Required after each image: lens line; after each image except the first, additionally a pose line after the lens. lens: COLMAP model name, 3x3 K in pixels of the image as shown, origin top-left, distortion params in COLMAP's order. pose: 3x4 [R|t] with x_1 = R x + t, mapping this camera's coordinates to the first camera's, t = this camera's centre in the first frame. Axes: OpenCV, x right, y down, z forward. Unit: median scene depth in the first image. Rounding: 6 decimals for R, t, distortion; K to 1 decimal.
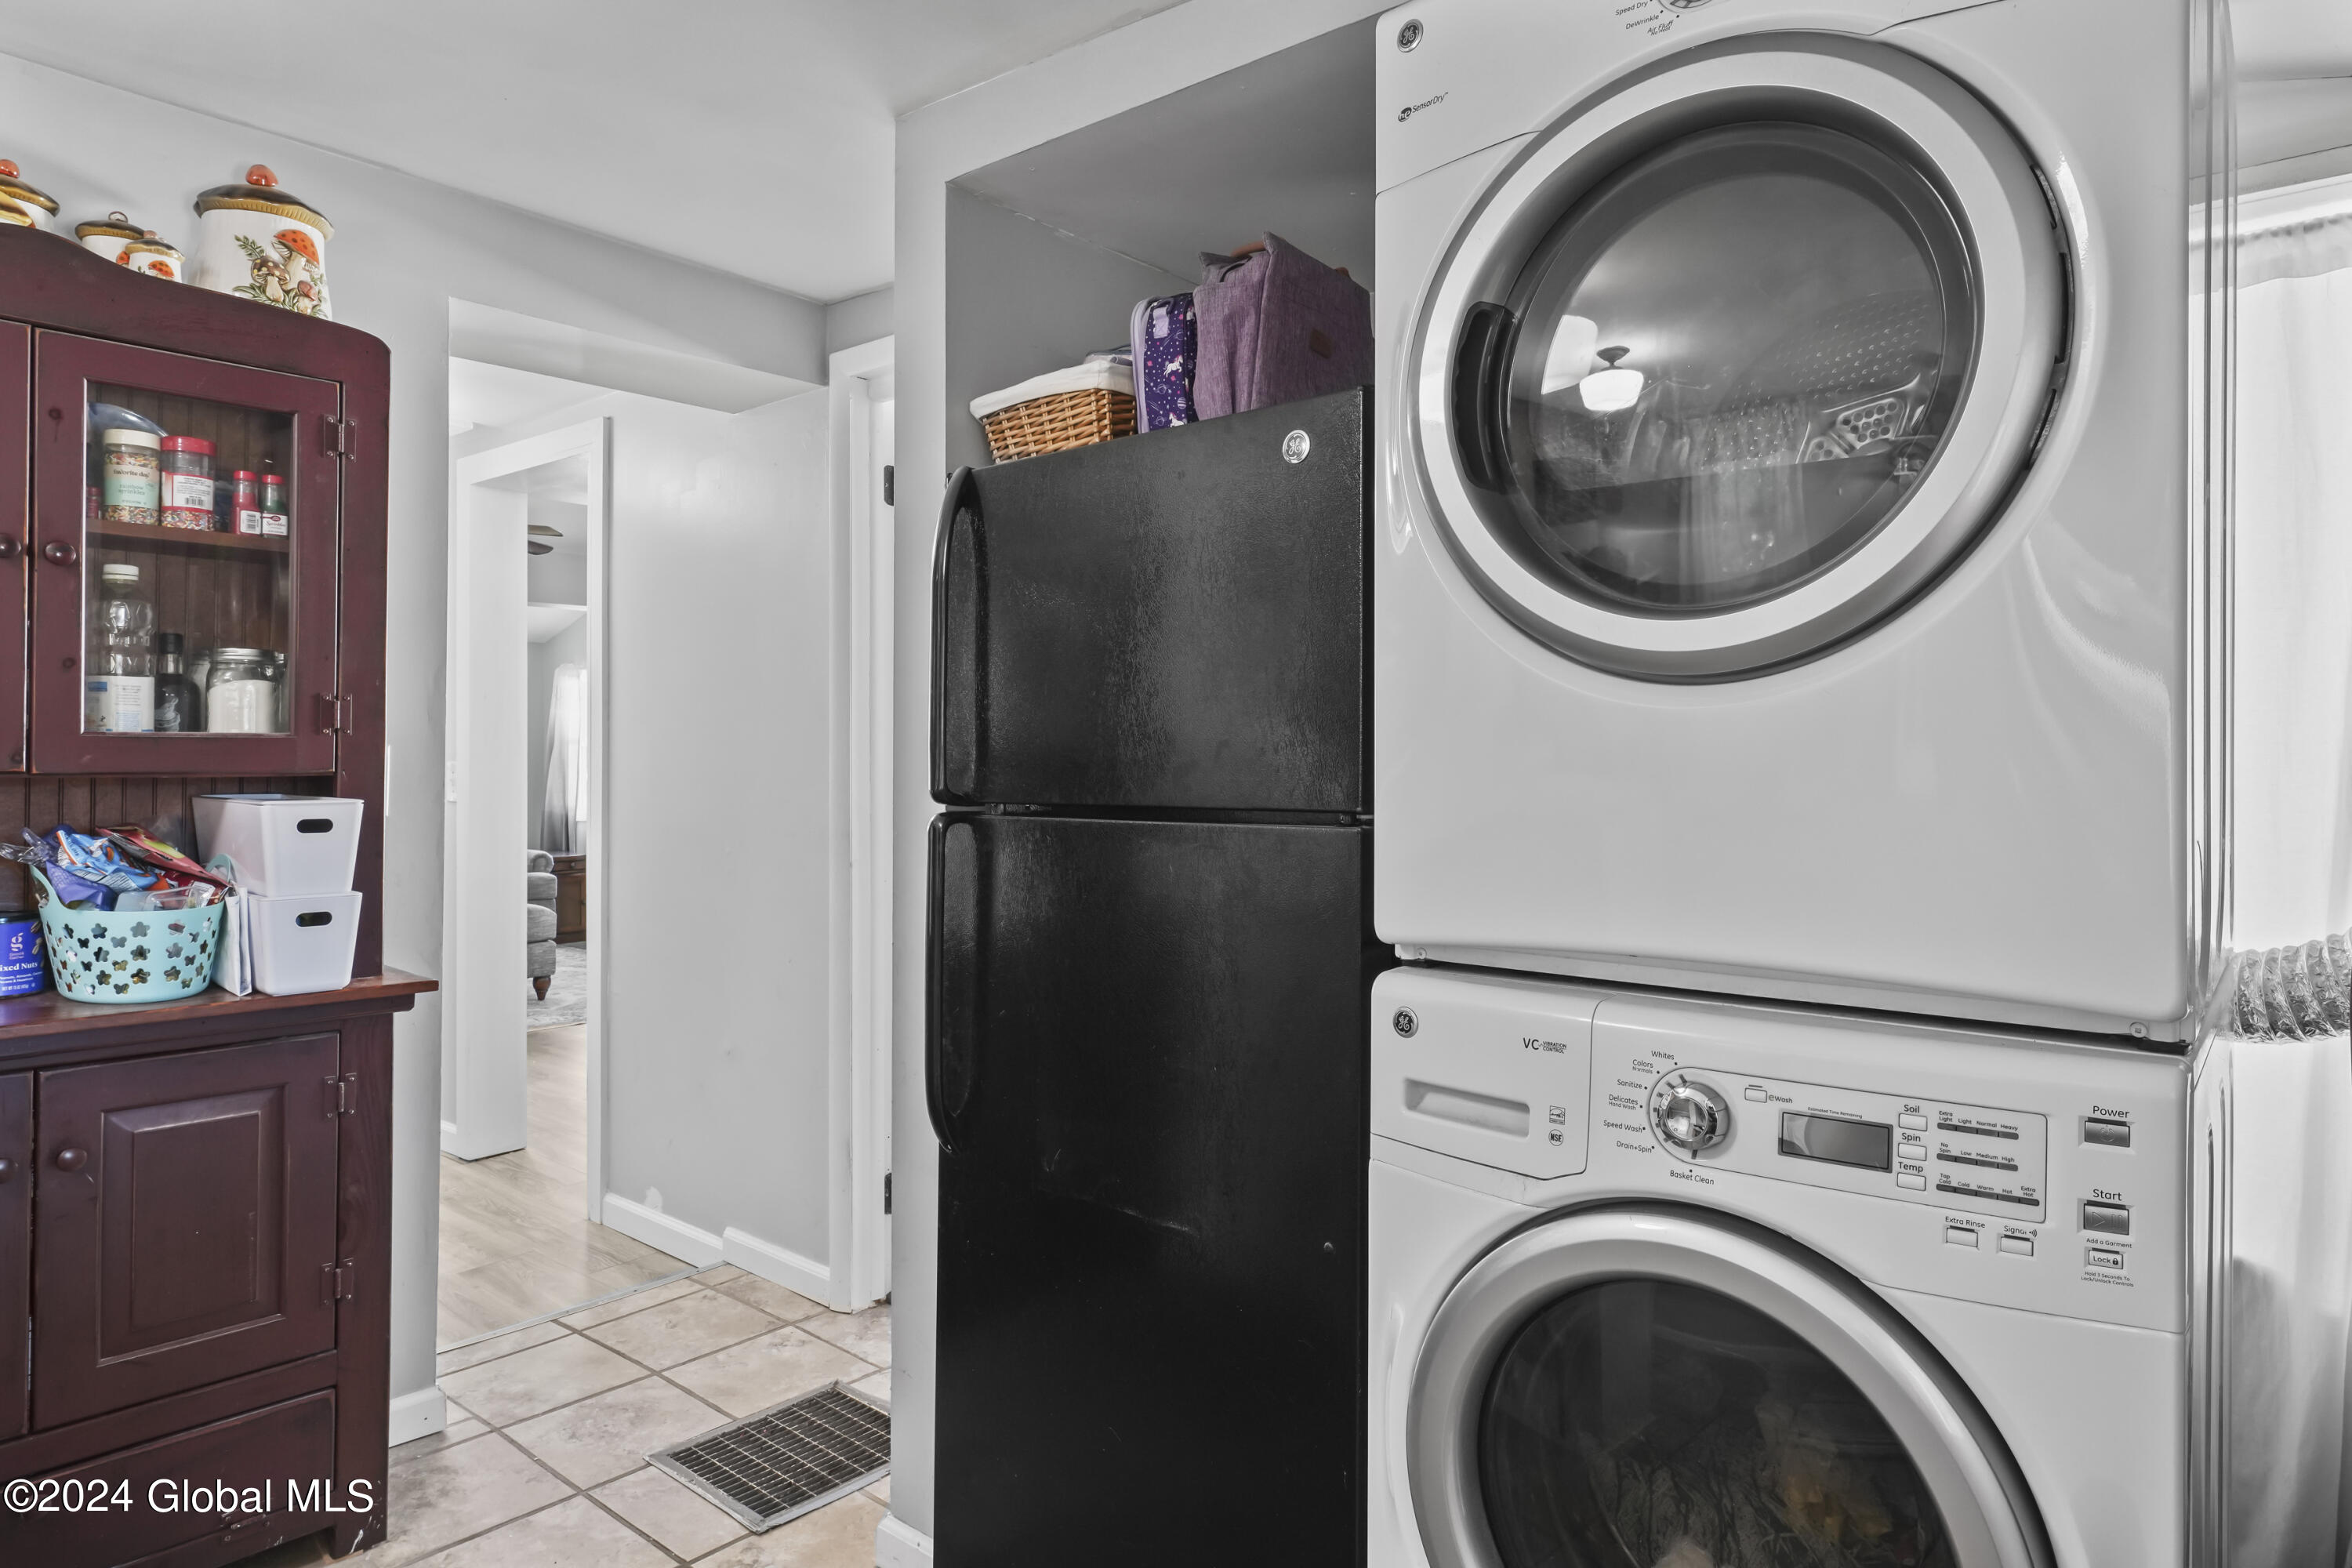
lens RADIAL K [[1399.3, 0, 1180.6], [0, 1399.3, 752.8], [0, 0, 1]] dist [0.002523, 0.000439]
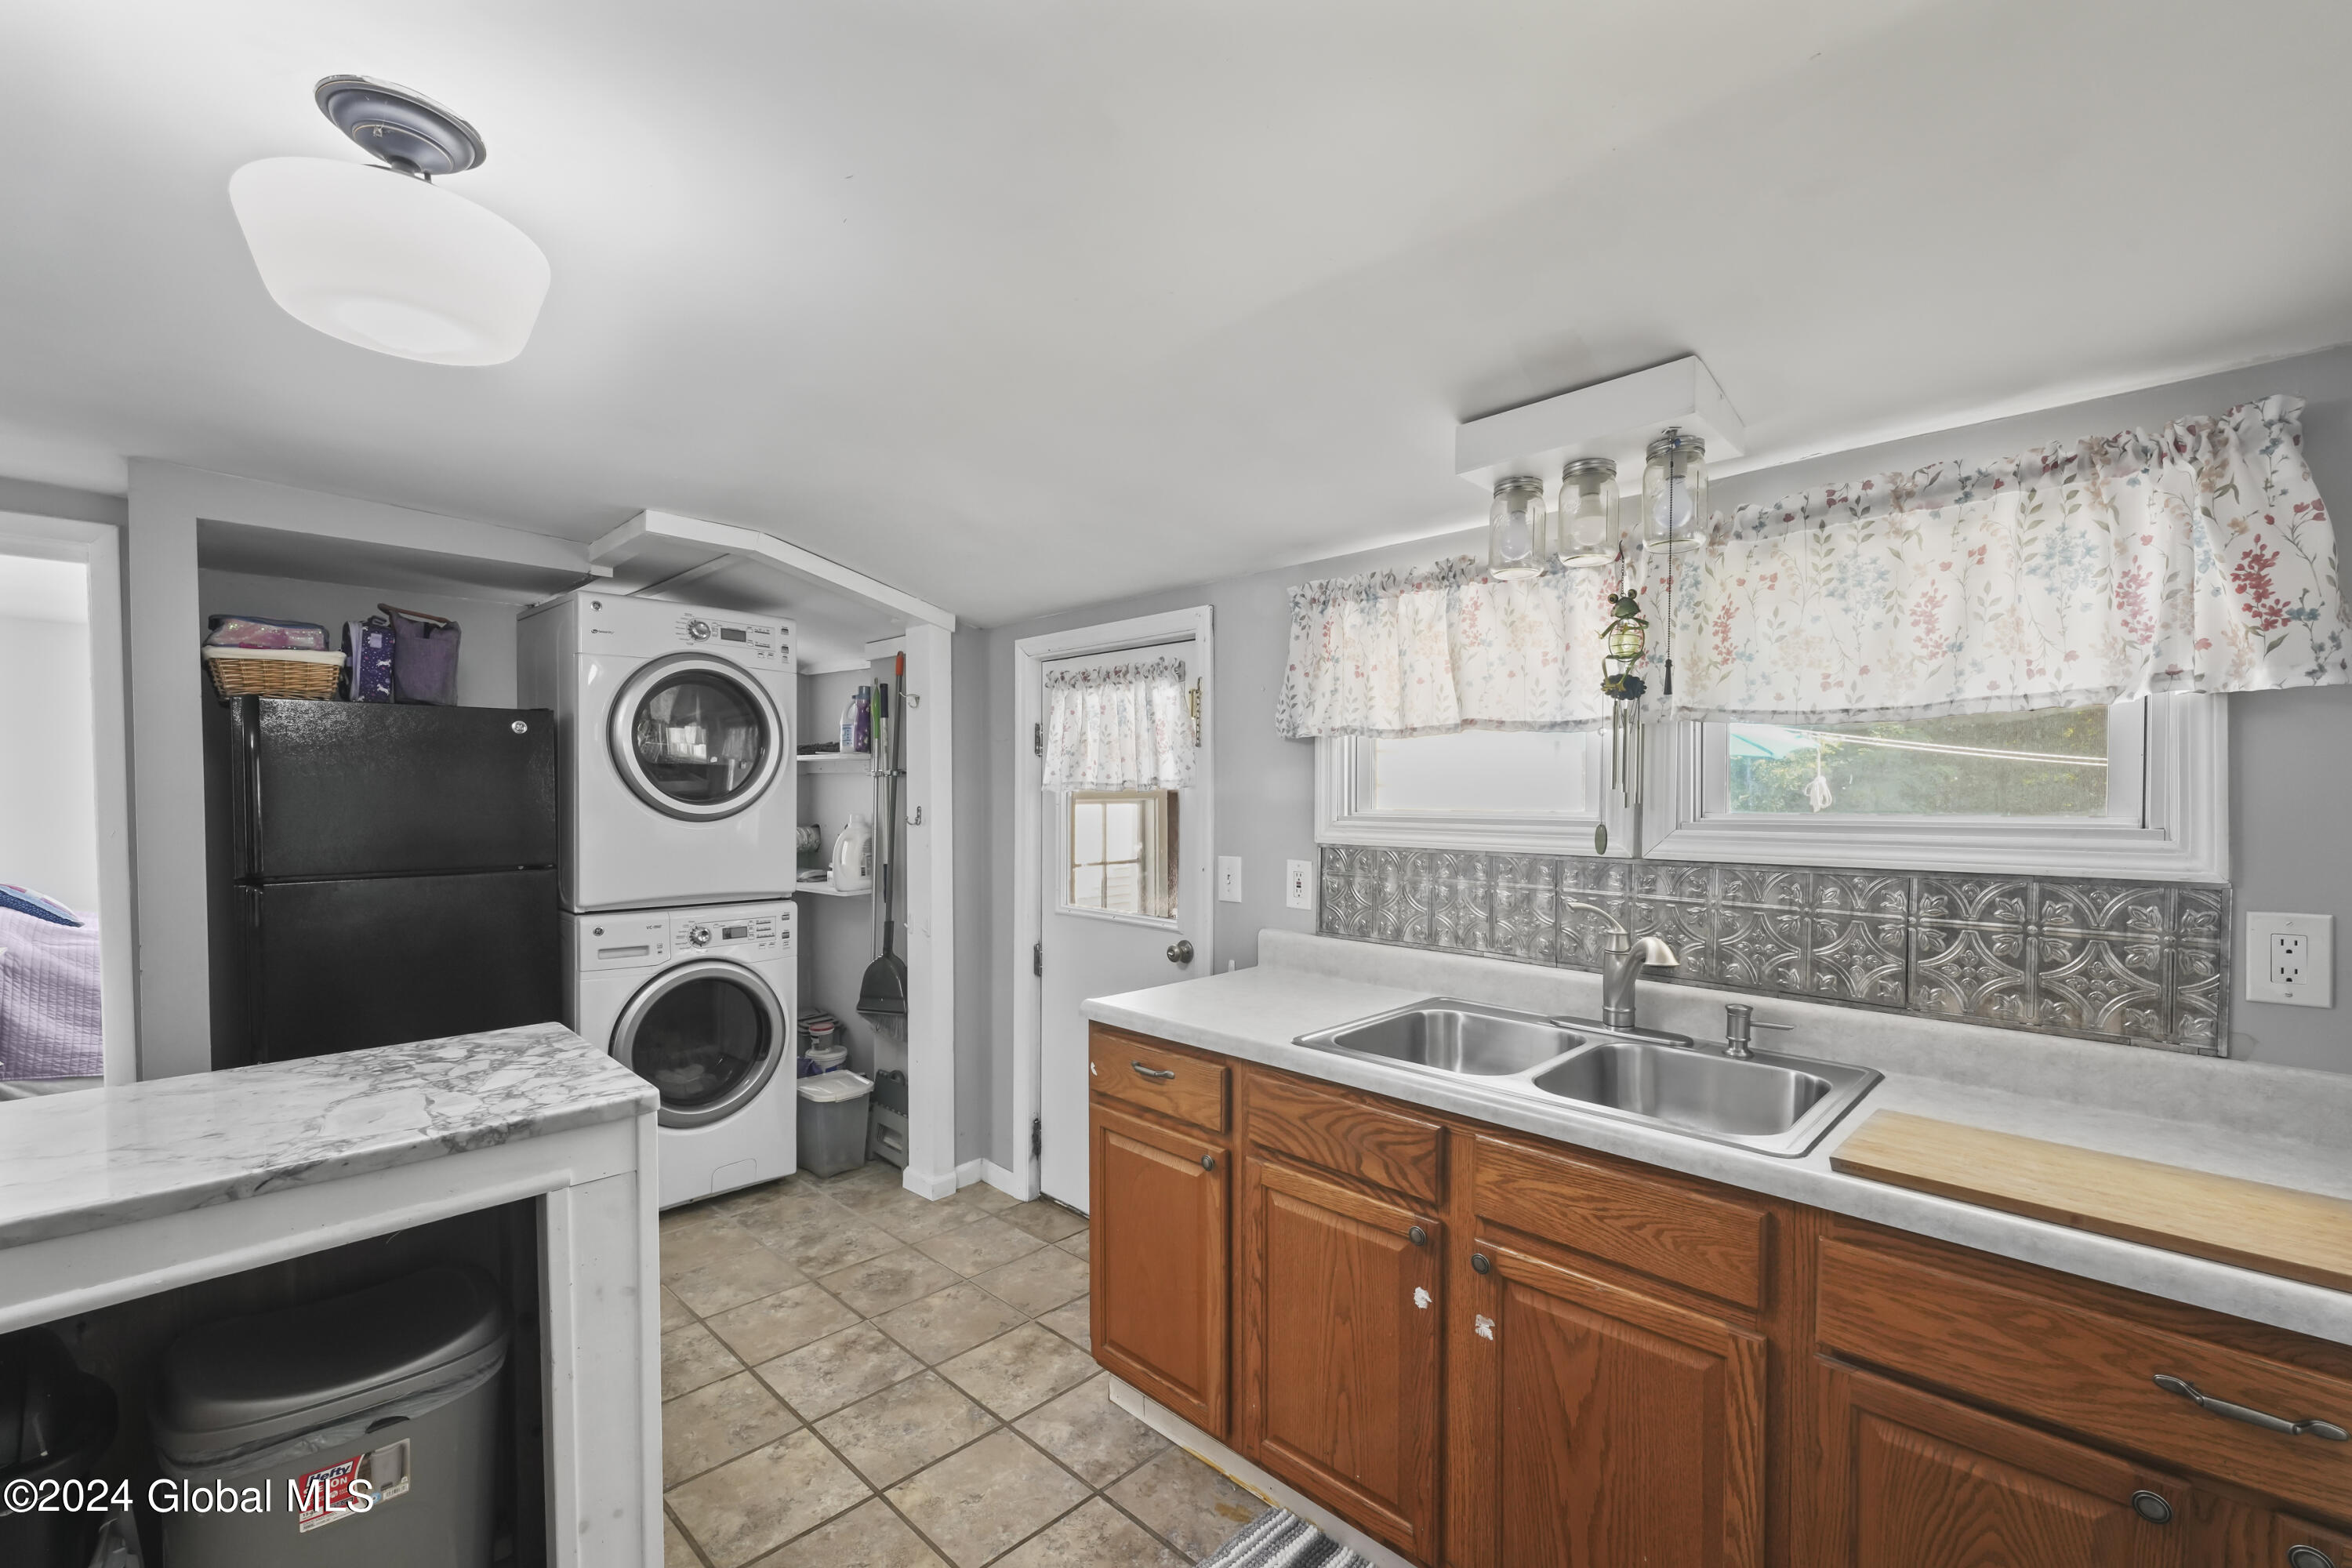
lens RADIAL K [[1002.4, 0, 1183.1], [0, 1002.4, 815.7], [0, 0, 1]] dist [-0.002993, -0.000582]
pose [[0.087355, -0.029582, 0.995738, -1.405291], [-0.002980, 0.999547, 0.029957, -0.093972], [-0.996173, -0.005584, 0.087227, -0.334924]]
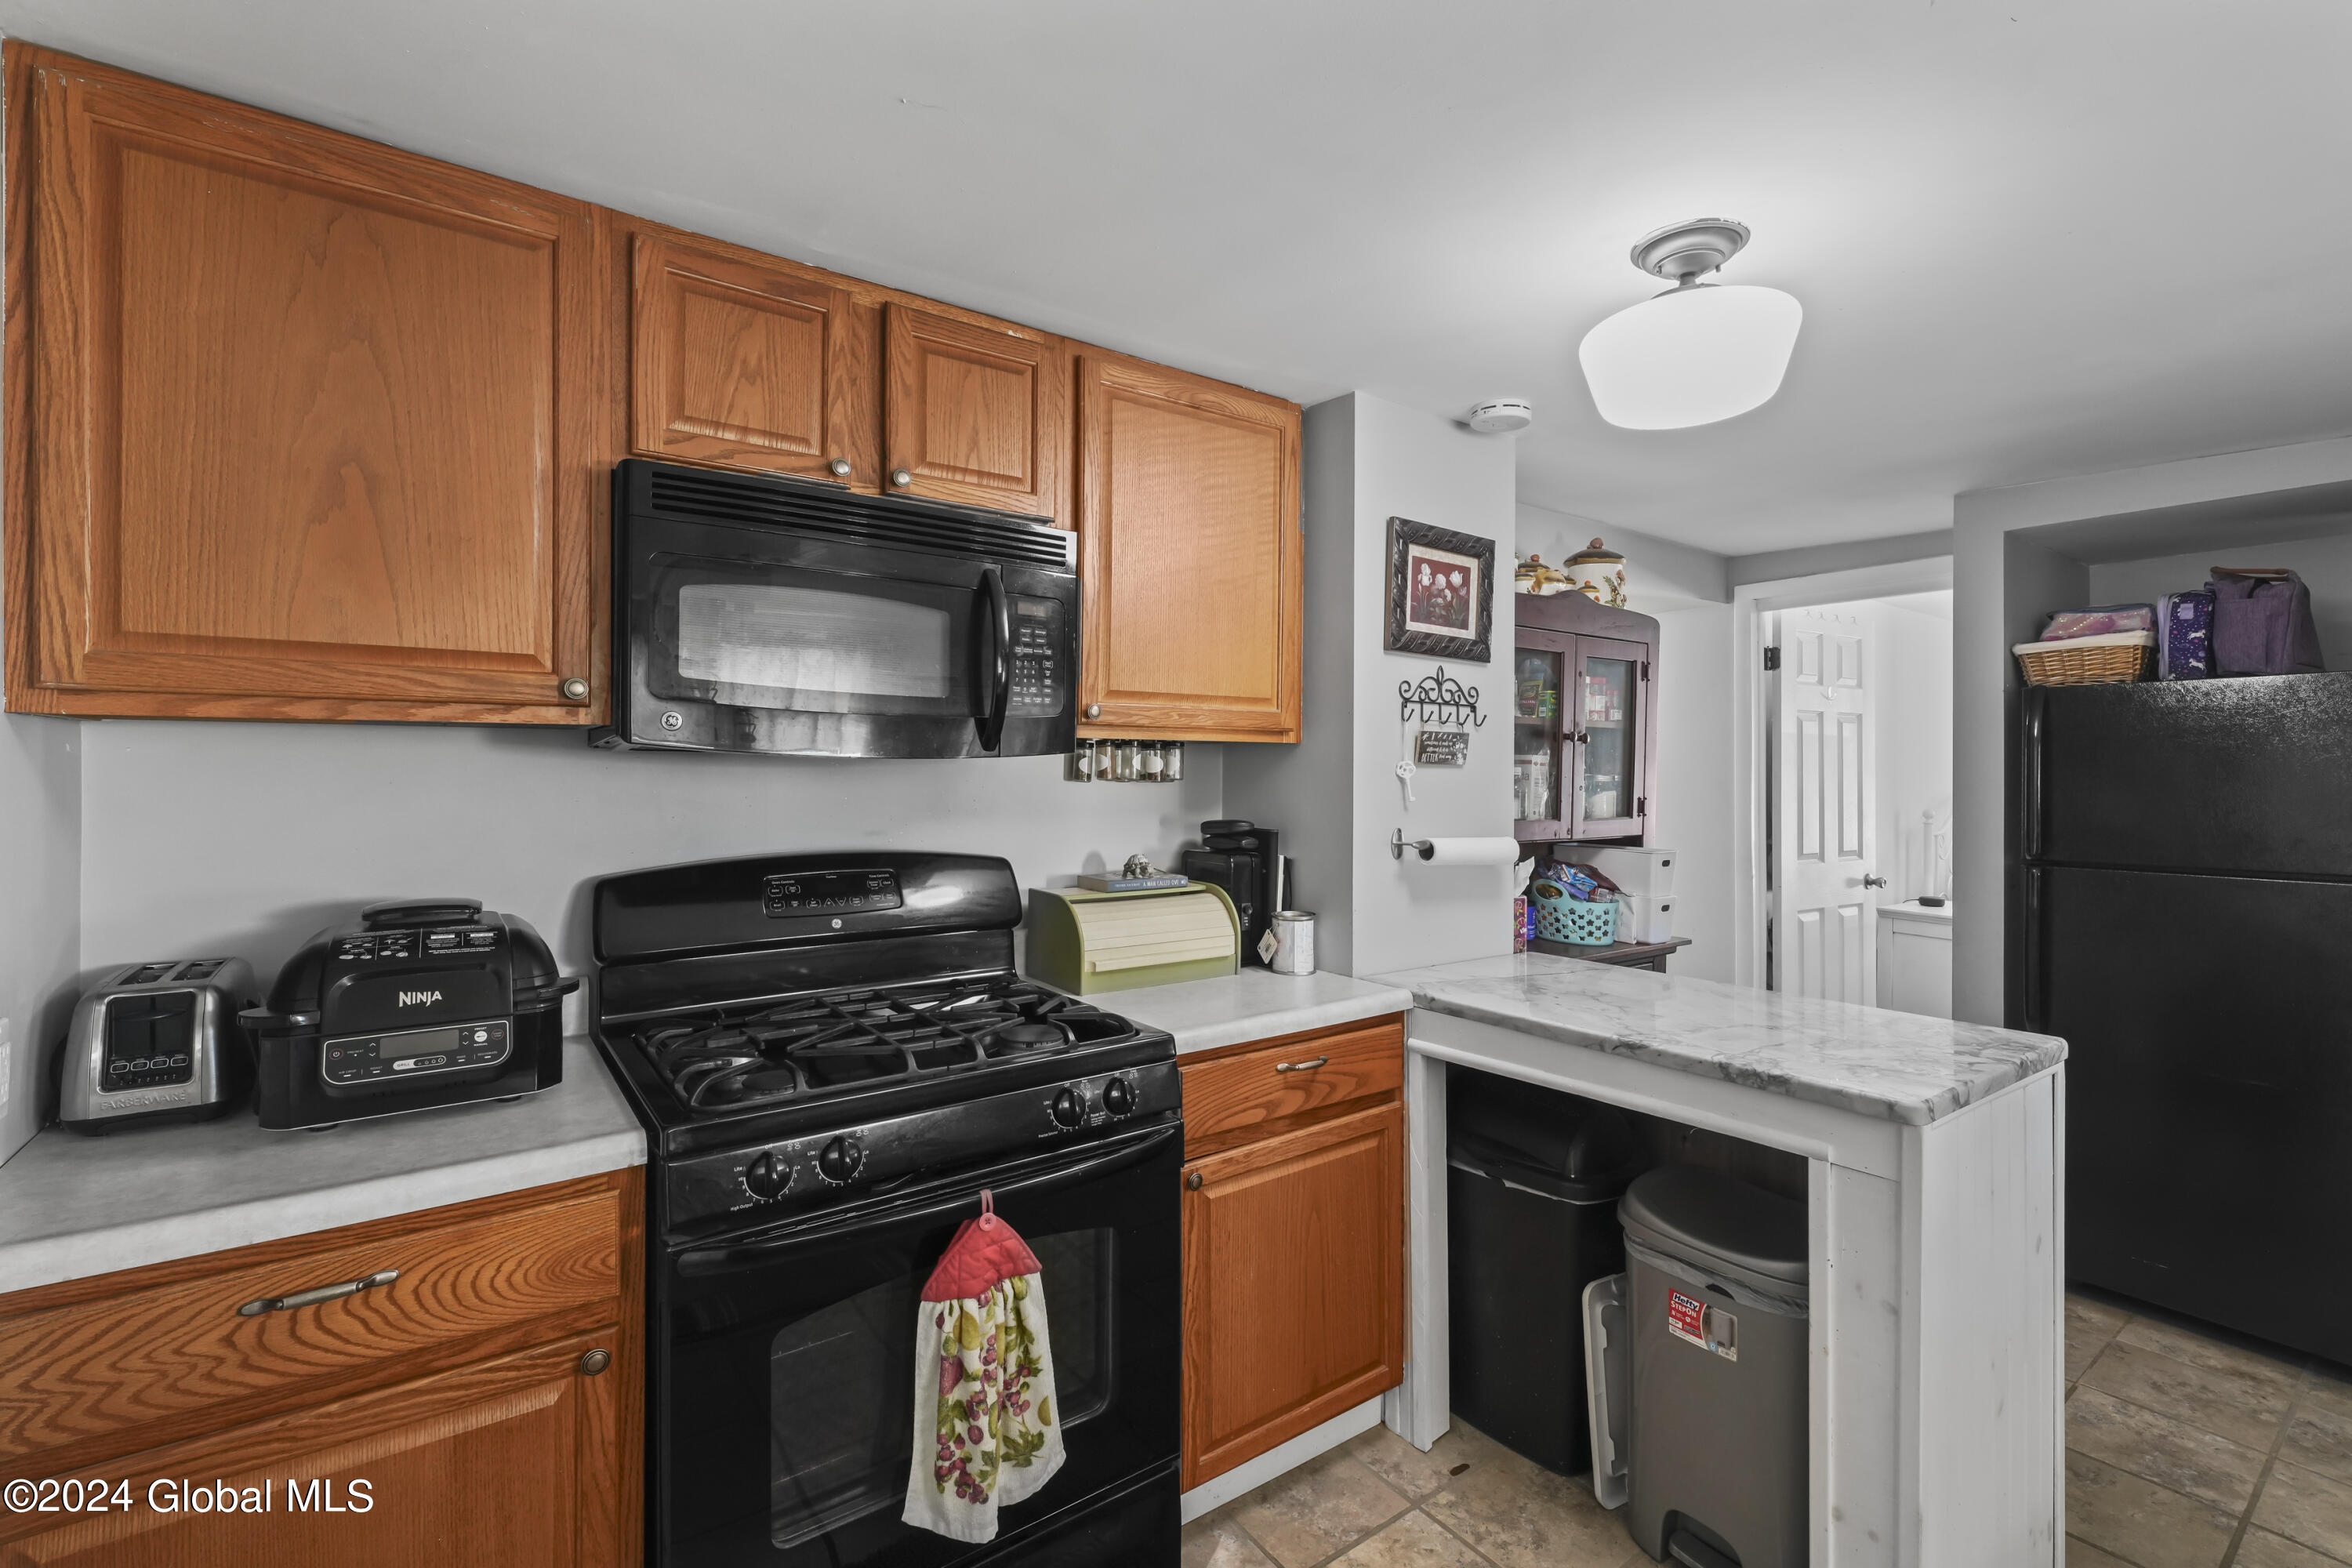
lens RADIAL K [[1031.6, 0, 1177.1], [0, 1031.6, 773.2], [0, 0, 1]] dist [0.000079, 0.000105]
pose [[0.969645, 0.002266, -0.244505, -0.998584], [-0.001599, 0.999994, 0.002924, -0.089792], [0.244510, -0.002444, 0.969644, -0.692124]]
